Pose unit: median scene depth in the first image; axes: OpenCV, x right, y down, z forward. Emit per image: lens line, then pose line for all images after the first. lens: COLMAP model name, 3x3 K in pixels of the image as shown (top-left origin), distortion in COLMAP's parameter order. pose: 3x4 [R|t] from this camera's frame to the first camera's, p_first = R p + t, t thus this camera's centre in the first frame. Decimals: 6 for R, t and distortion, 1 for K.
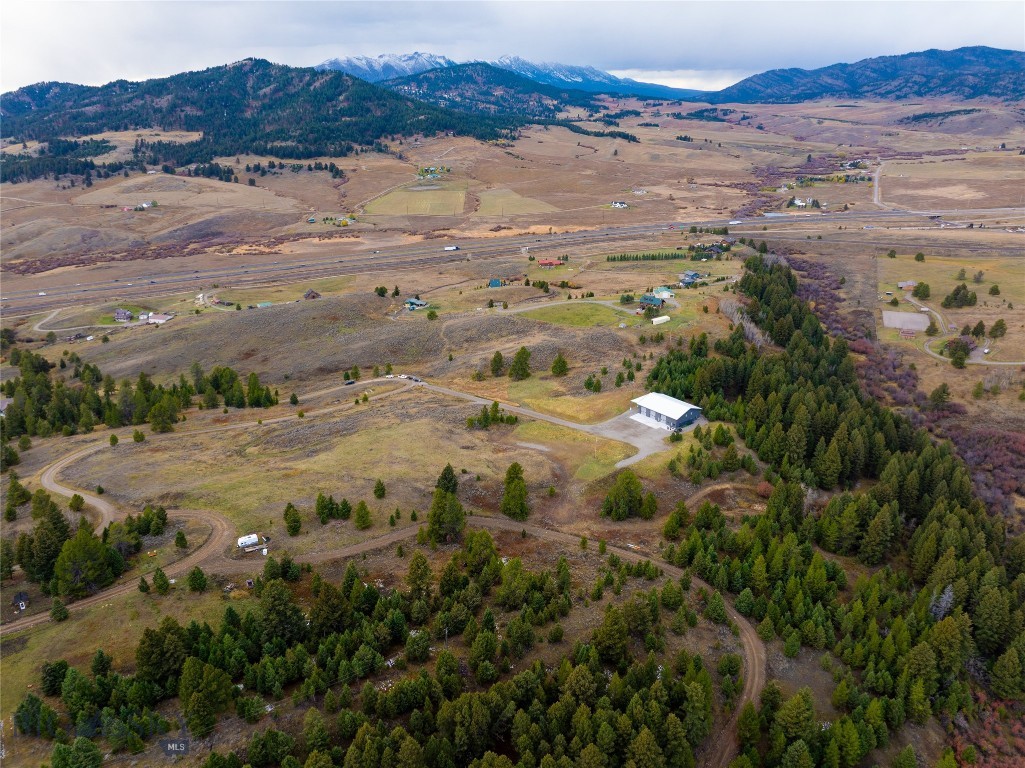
lens RADIAL K [[716.6, 0, 510.8], [0, 716.6, 386.5], [0, 0, 1]] dist [-0.050479, 0.020250]
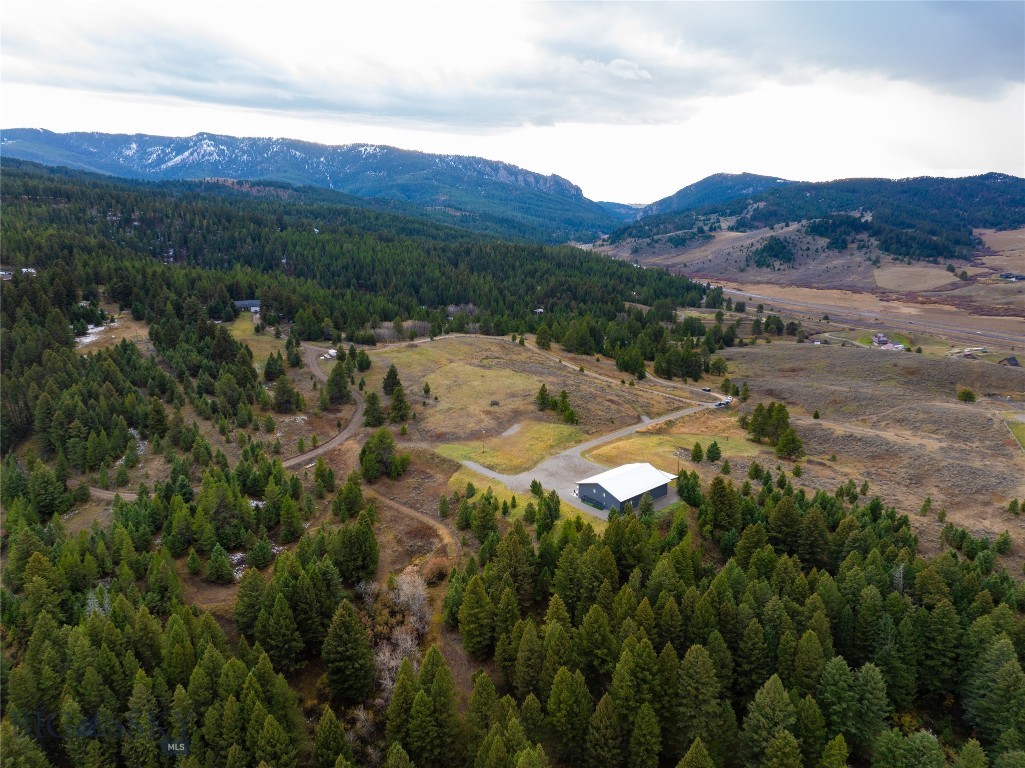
lens RADIAL K [[716.6, 0, 518.0], [0, 716.6, 378.2], [0, 0, 1]] dist [-0.050479, 0.020250]
pose [[0.030680, 0.253392, -0.966877, 0.181601], [-0.366245, 0.902905, 0.225005, -0.037478], [0.930013, 0.347211, 0.120504, 0.172294]]
